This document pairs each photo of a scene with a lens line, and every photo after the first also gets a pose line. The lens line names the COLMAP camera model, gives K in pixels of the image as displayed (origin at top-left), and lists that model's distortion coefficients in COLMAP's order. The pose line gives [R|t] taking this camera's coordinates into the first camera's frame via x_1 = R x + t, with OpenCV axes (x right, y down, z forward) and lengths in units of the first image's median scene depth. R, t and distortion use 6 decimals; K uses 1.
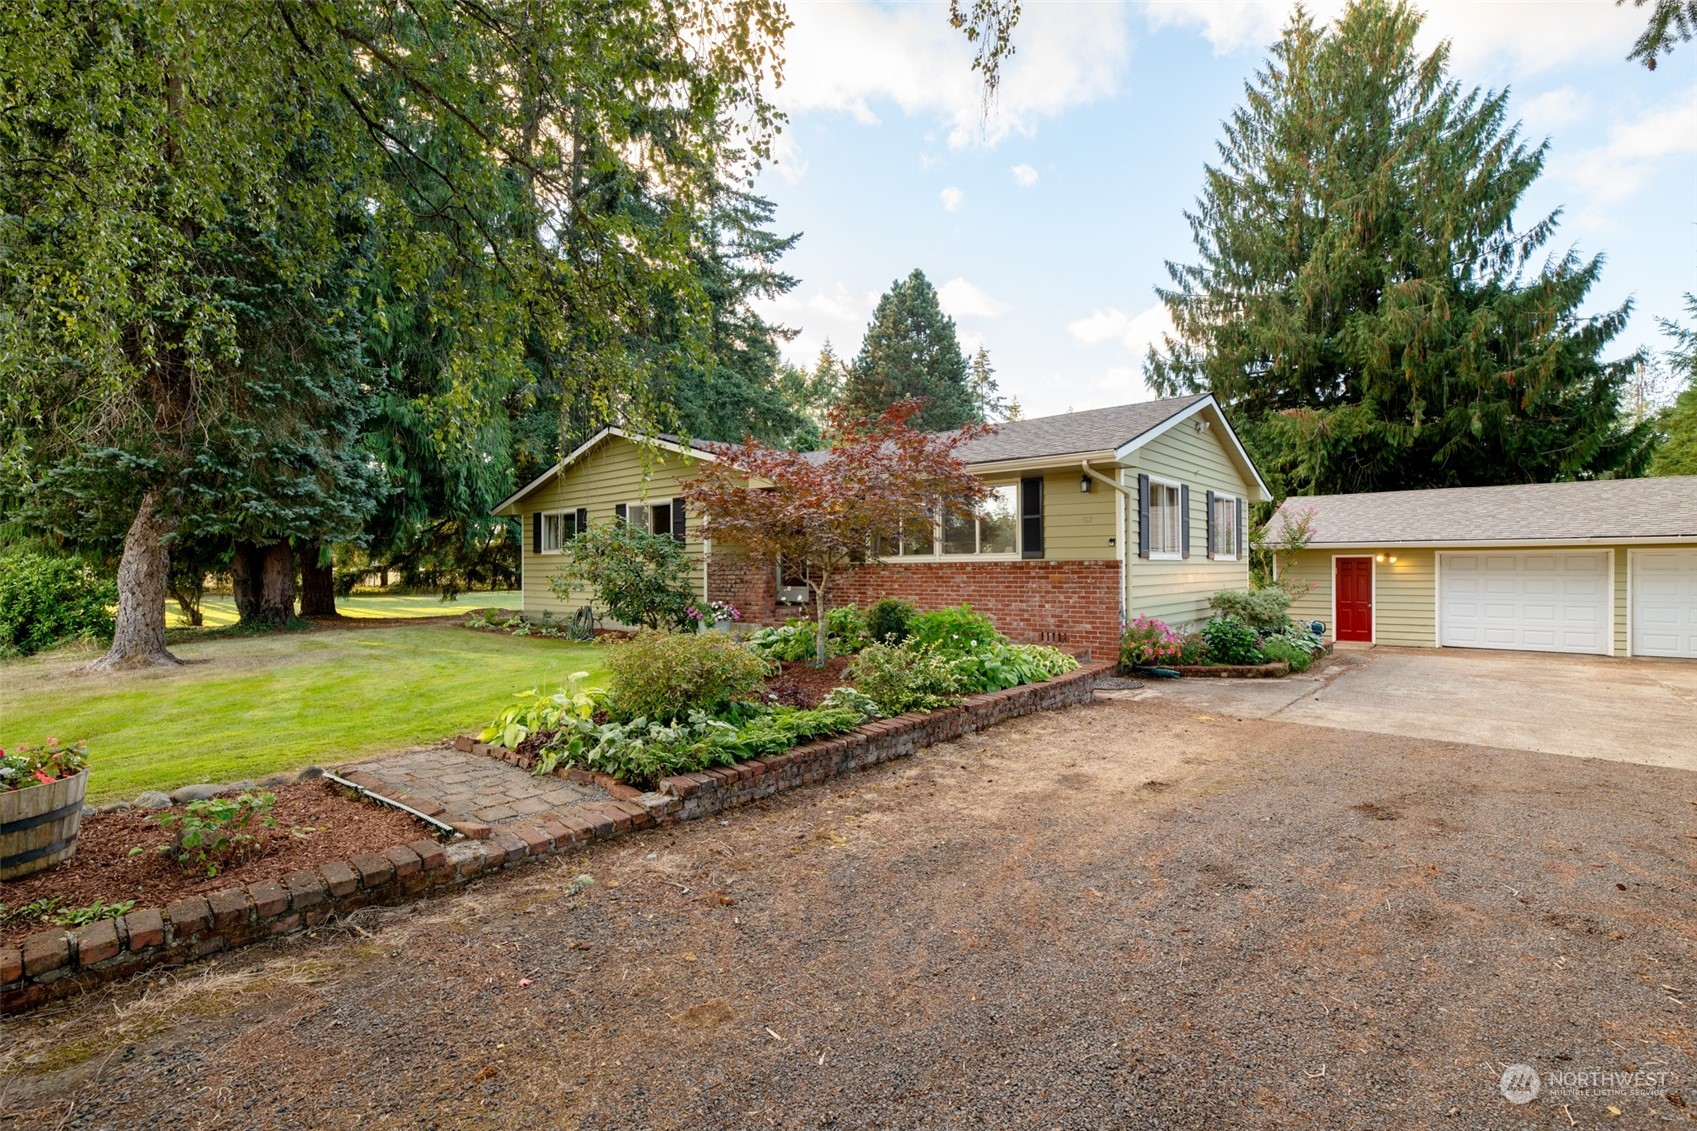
lens RADIAL K [[806.0, 0, 861.5], [0, 806.0, 576.1], [0, 0, 1]] dist [-0.001398, -0.000044]
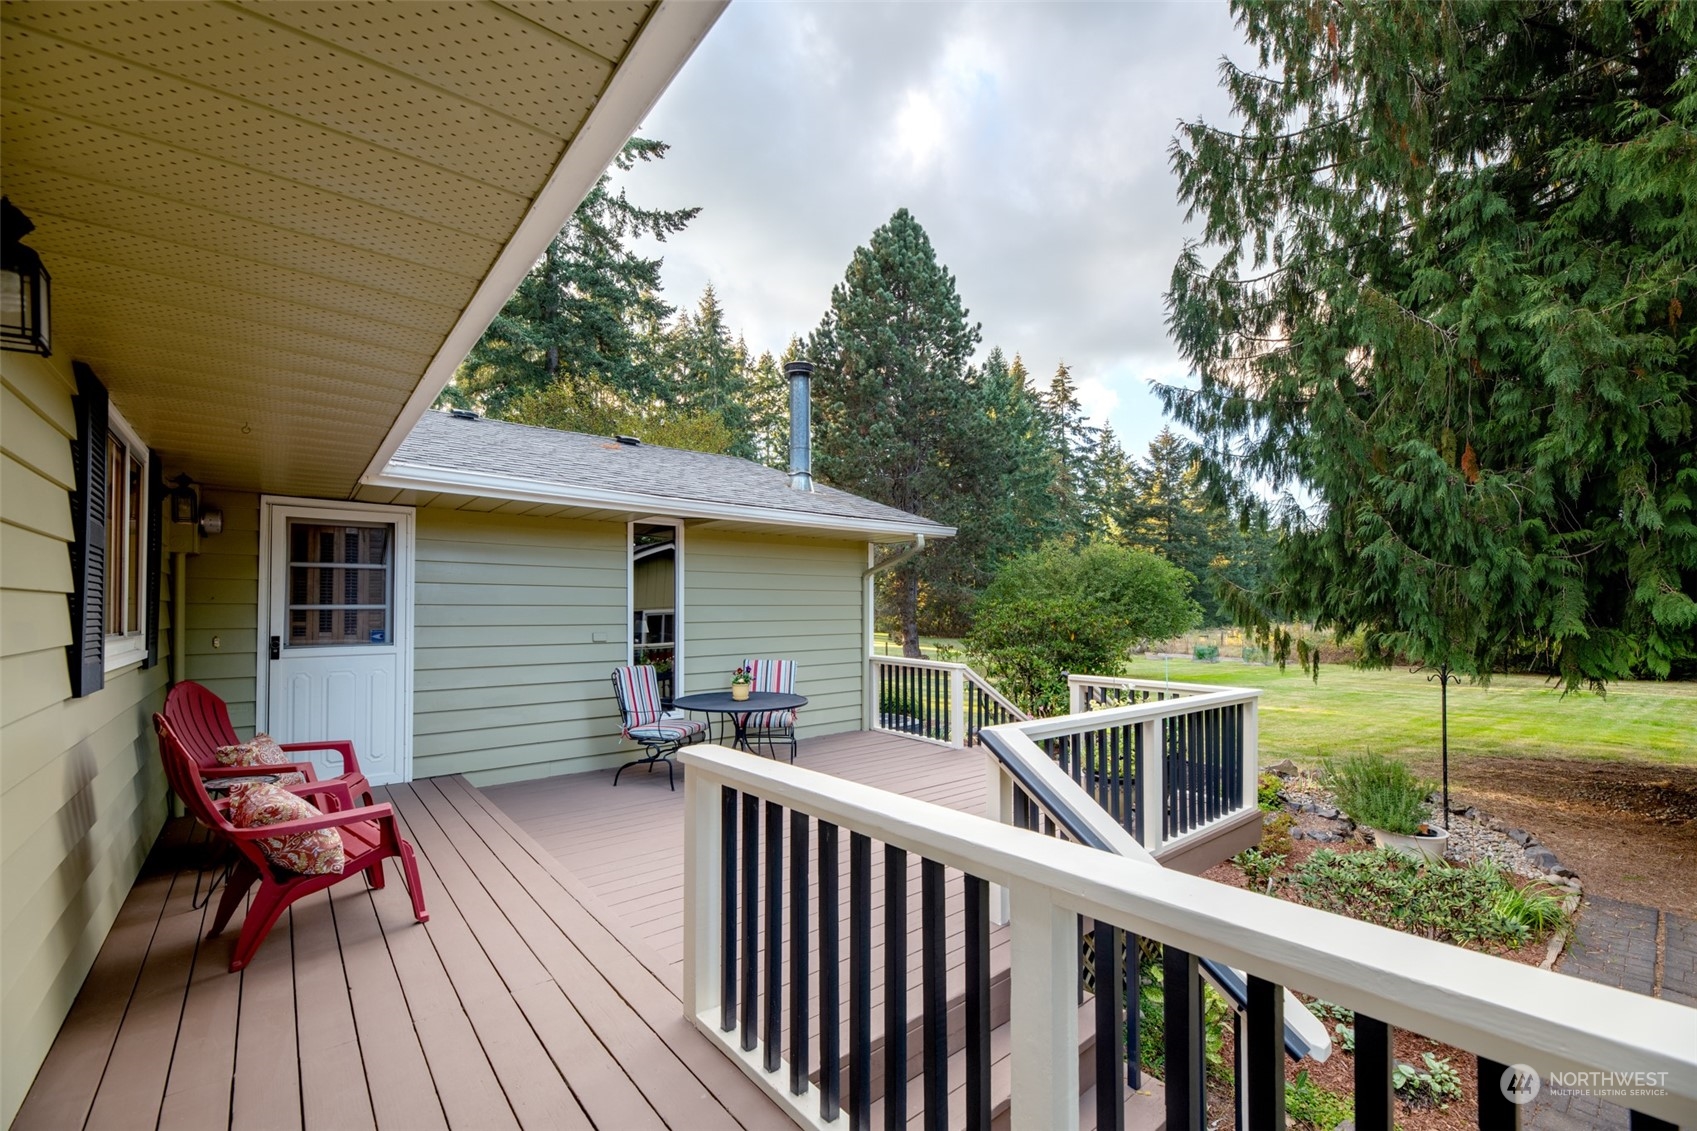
lens RADIAL K [[702.2, 0, 878.4], [0, 702.2, 600.2], [0, 0, 1]] dist [-0.003063, -0.000012]
pose [[0.984754, -0.000476, -0.173952, 0.264111], [-0.002106, 0.999890, -0.014661, -0.027889], [0.173940, 0.014804, 0.984645, 0.627844]]
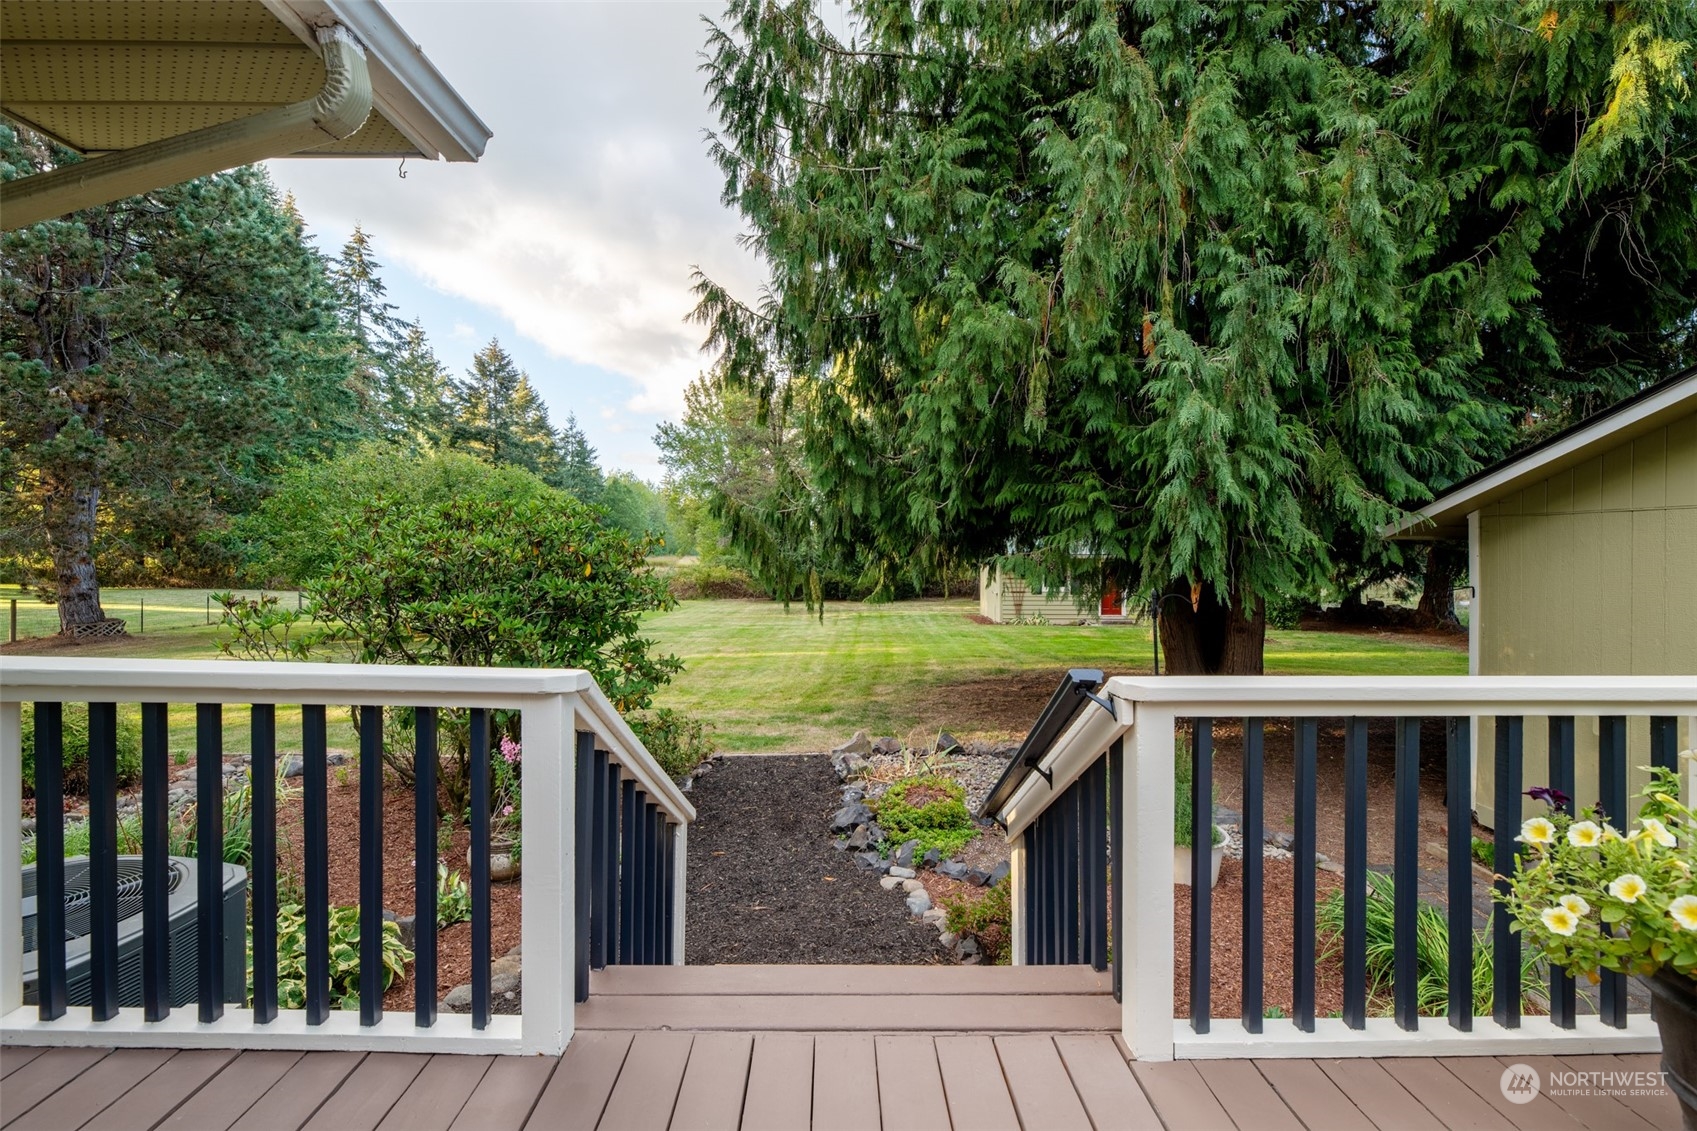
lens RADIAL K [[723.7, 0, 842.8], [0, 723.7, 548.6], [0, 0, 1]] dist [-0.004489, -0.000579]
pose [[0.767532, 0.008673, 0.640952, 0.231308], [-0.005375, 0.999960, -0.007095, -0.019236], [-0.640988, 0.002000, 0.767549, 0.811064]]
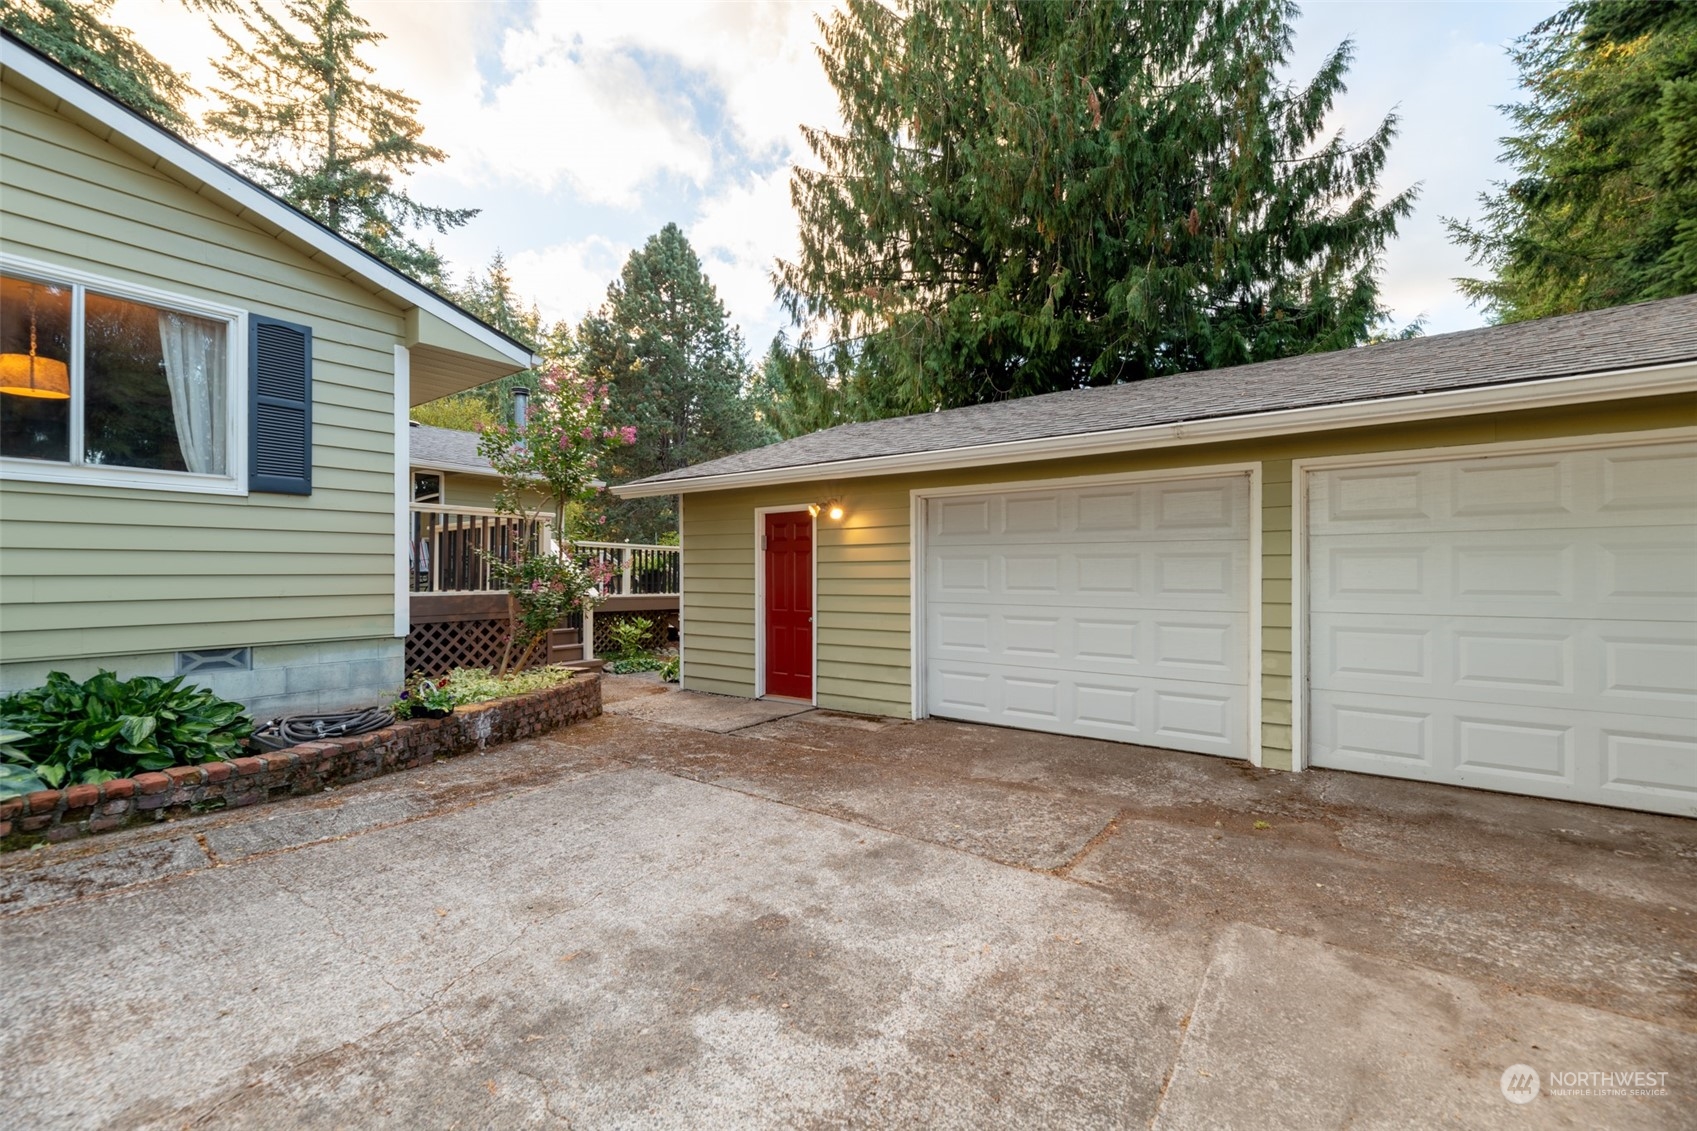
lens RADIAL K [[702.2, 0, 889.5], [0, 702.2, 573.5], [0, 0, 1]] dist [-0.003063, -0.000012]
pose [[0.996458, 0.002841, 0.084040, 0.403013], [-0.001926, 0.999938, -0.010967, 0.010082], [-0.084066, 0.010767, 0.996402, 0.382020]]
